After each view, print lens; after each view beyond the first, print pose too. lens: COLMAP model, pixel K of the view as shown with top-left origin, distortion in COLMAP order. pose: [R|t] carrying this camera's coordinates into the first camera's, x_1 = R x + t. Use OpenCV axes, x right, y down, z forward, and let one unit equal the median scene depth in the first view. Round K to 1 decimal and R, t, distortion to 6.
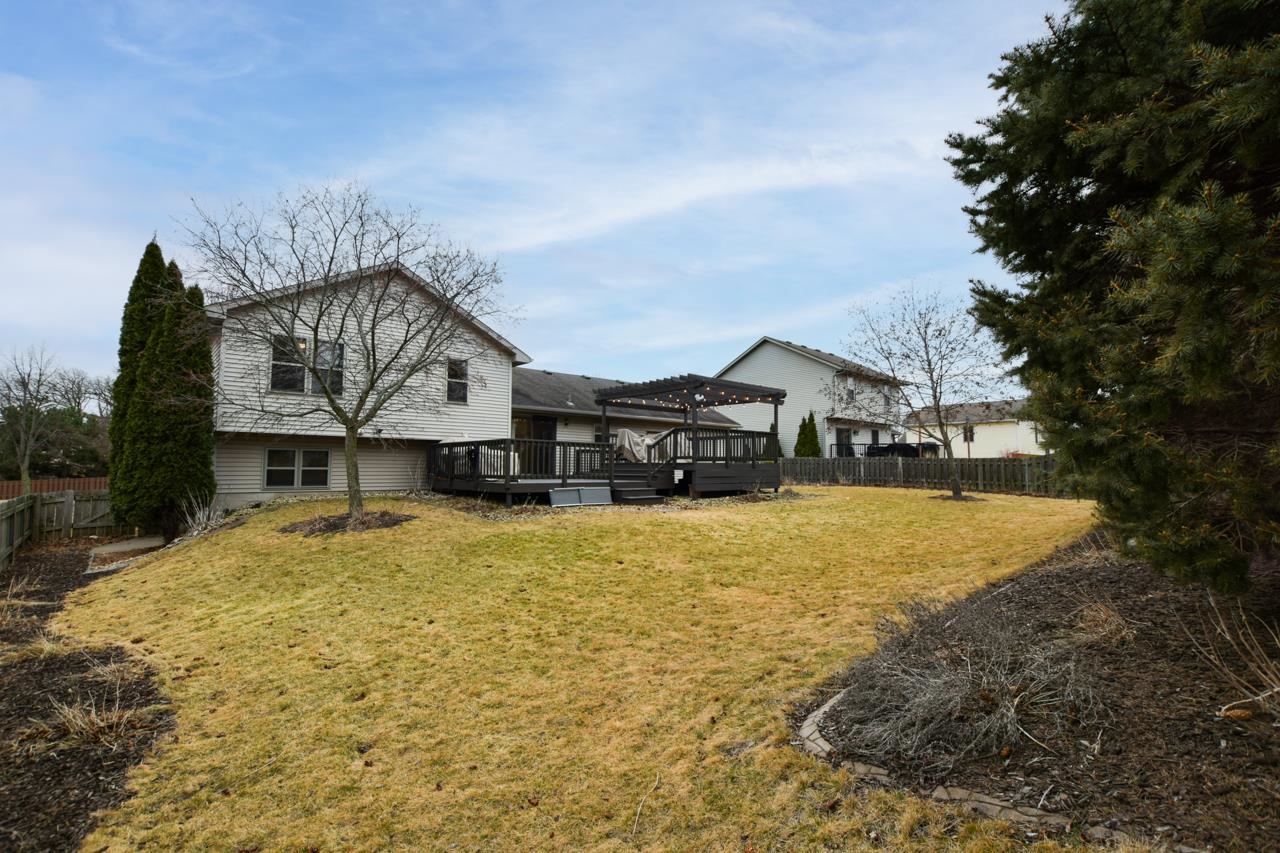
lens RADIAL K [[573.0, 0, 640.0], [0, 573.0, 426.5], [0, 0, 1]] dist [-0.029824, 0.000271]
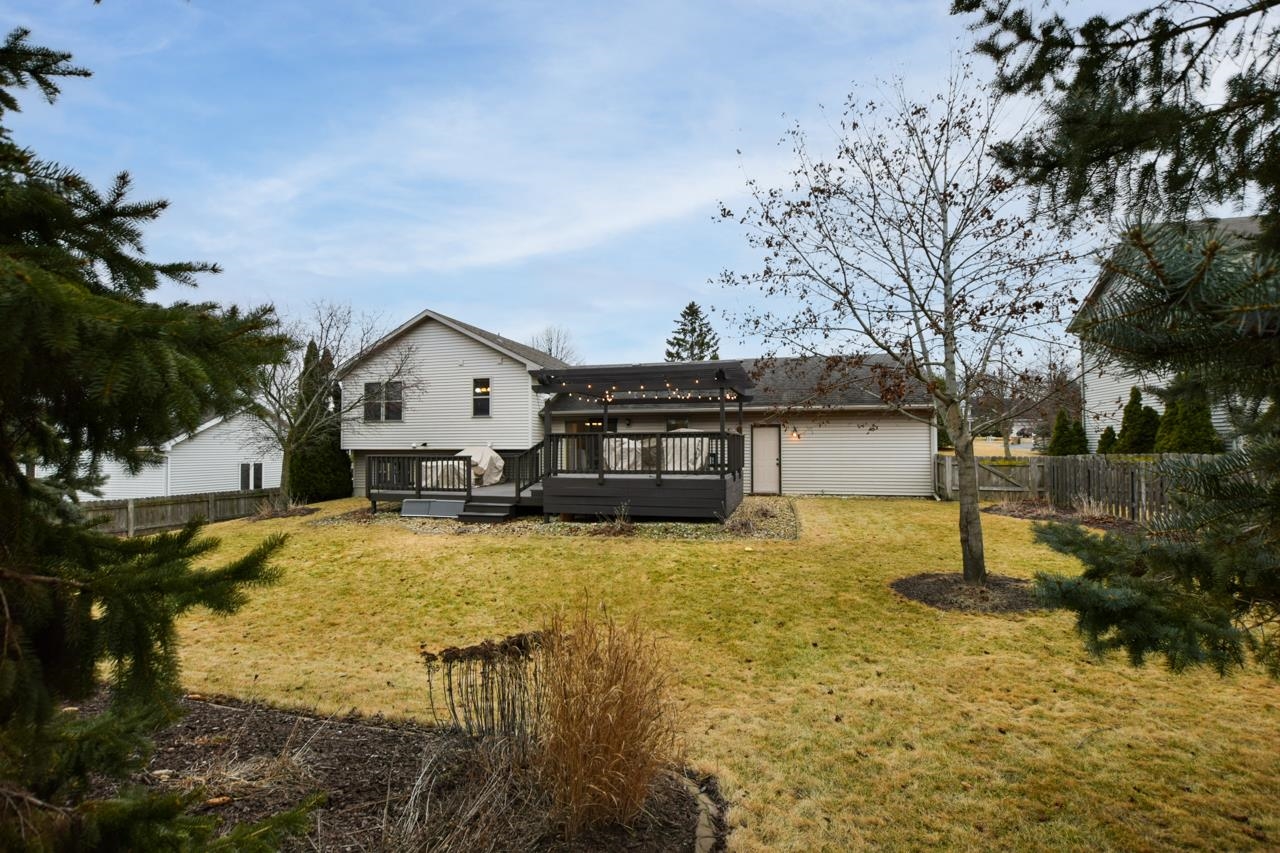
lens RADIAL K [[573.0, 0, 640.0], [0, 573.0, 426.5], [0, 0, 1]] dist [-0.029824, 0.000271]
pose [[0.560688, -0.055620, -0.826157, 0.700570], [0.064941, 0.997622, -0.023090, 0.021354], [0.825477, -0.040705, 0.562966, 0.585744]]
